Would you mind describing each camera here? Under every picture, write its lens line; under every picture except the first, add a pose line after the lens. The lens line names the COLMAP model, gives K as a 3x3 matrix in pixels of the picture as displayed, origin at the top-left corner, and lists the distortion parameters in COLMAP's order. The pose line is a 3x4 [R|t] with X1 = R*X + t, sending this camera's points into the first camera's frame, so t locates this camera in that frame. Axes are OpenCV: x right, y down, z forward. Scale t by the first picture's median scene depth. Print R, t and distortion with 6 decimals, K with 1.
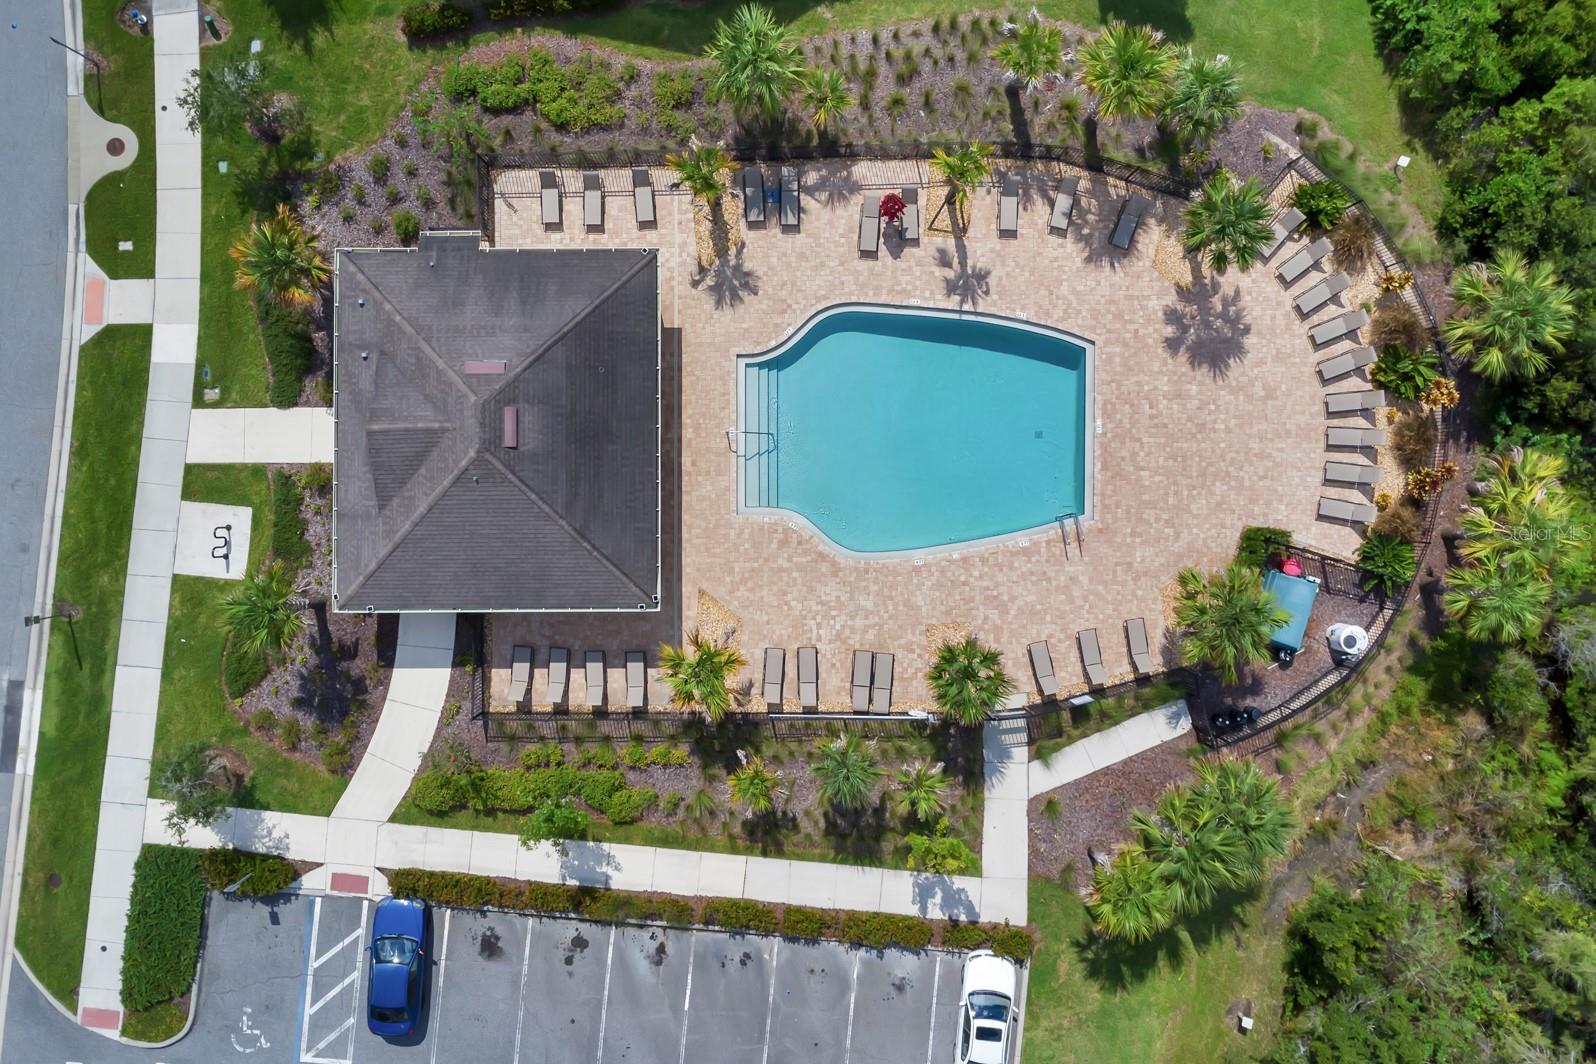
lens RADIAL K [[1211.3, 0, 798.0], [0, 1211.3, 532.0], [0, 0, 1]] dist [0.010191, -0.002391]
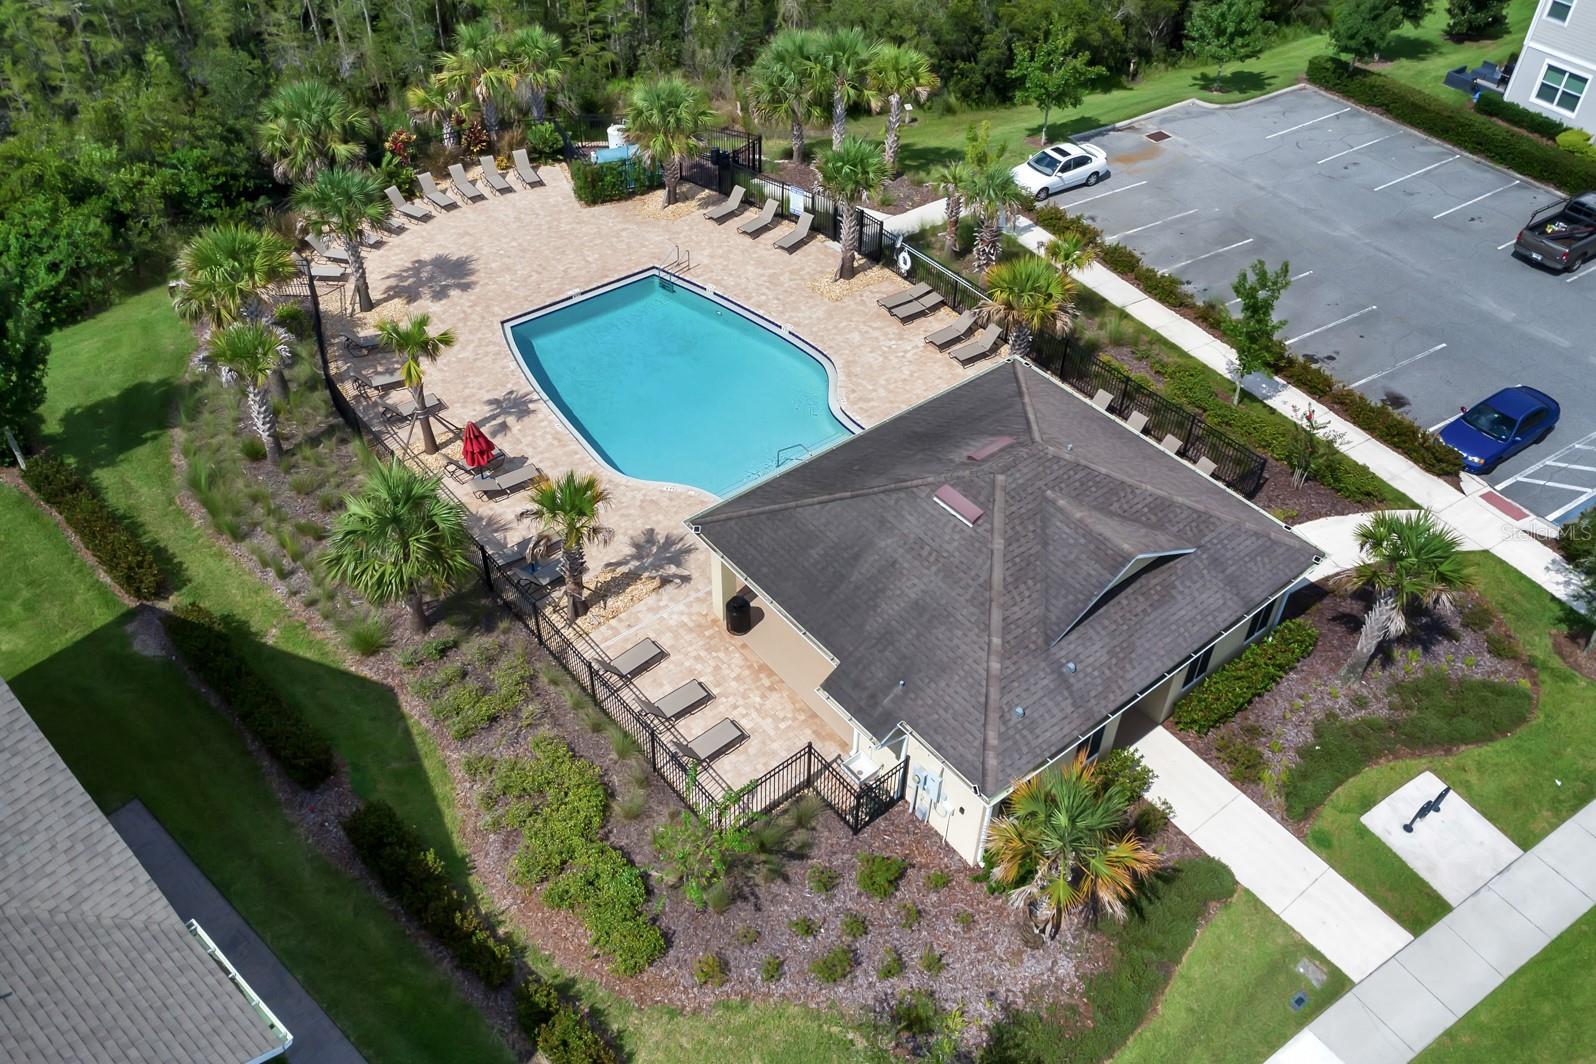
lens RADIAL K [[1211.3, 0, 798.0], [0, 1211.3, 532.0], [0, 0, 1]] dist [0.010191, -0.002391]
pose [[-0.629657, -0.532613, 0.565557, -0.548955], [0.776568, -0.411119, 0.477413, -0.503469], [-0.021765, 0.739800, 0.672474, 0.454692]]
